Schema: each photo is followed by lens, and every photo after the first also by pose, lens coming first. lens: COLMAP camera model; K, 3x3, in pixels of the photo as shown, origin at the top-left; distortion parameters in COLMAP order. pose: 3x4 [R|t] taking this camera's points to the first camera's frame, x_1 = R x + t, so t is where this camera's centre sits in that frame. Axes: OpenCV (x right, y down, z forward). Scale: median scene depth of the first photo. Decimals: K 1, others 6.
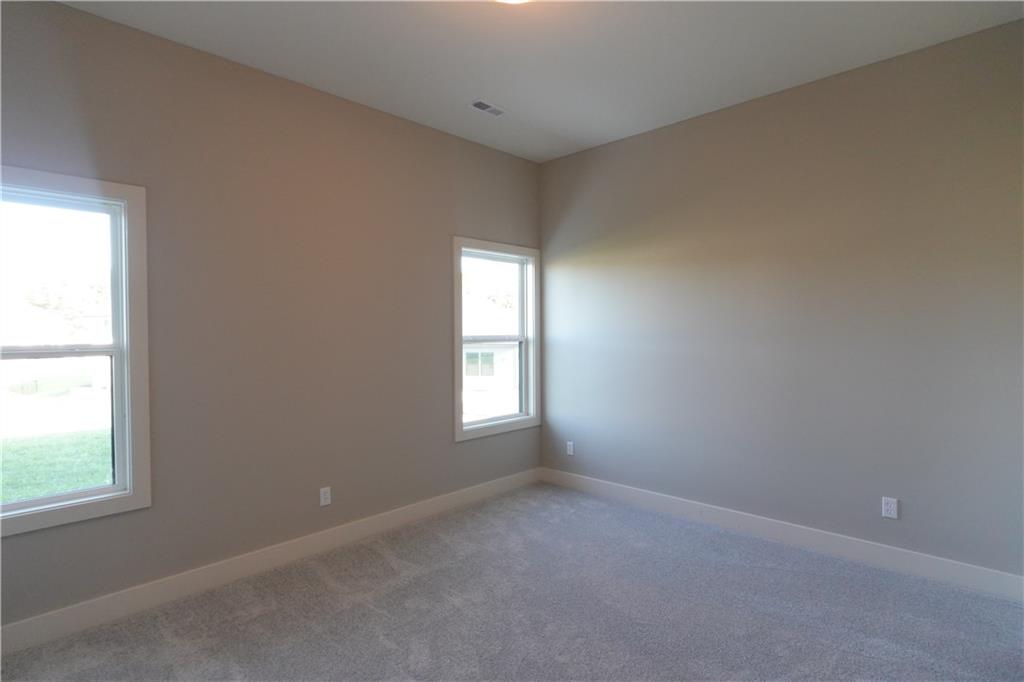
lens RADIAL K [[515.1, 0, 509.8], [0, 515.1, 340.9], [0, 0, 1]] dist [-0.001520, -0.001153]
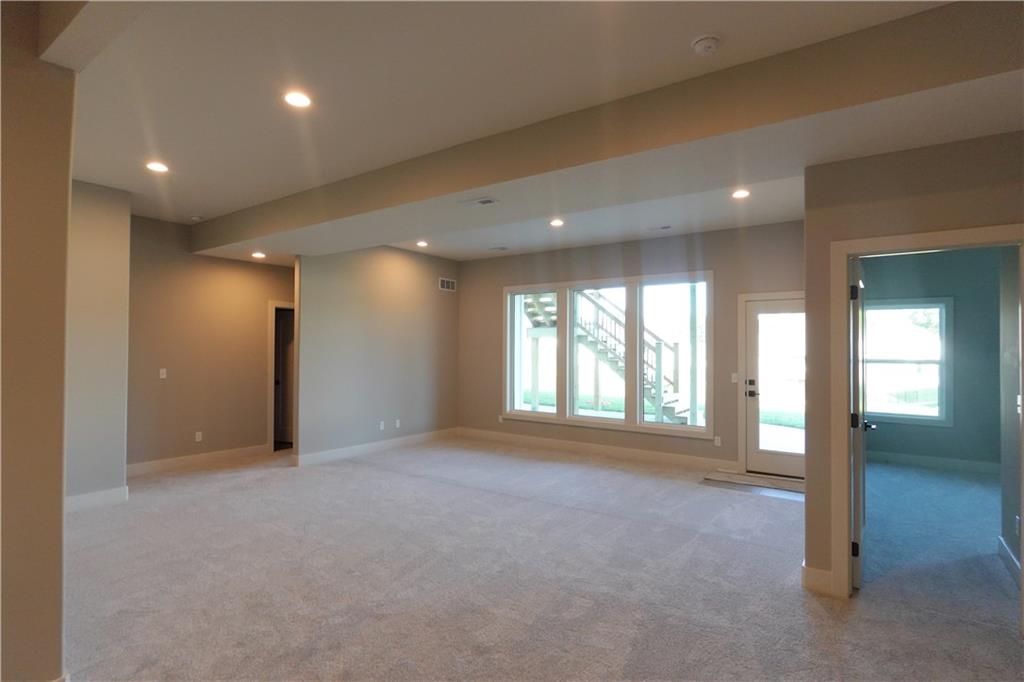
lens RADIAL K [[515.1, 0, 509.8], [0, 515.1, 340.9], [0, 0, 1]] dist [-0.001520, -0.001153]
pose [[0.153890, -0.002925, -0.988084, 0.998557], [-0.030057, 0.999519, -0.007640, -0.000359], [0.987631, 0.030875, 0.153728, -1.051828]]
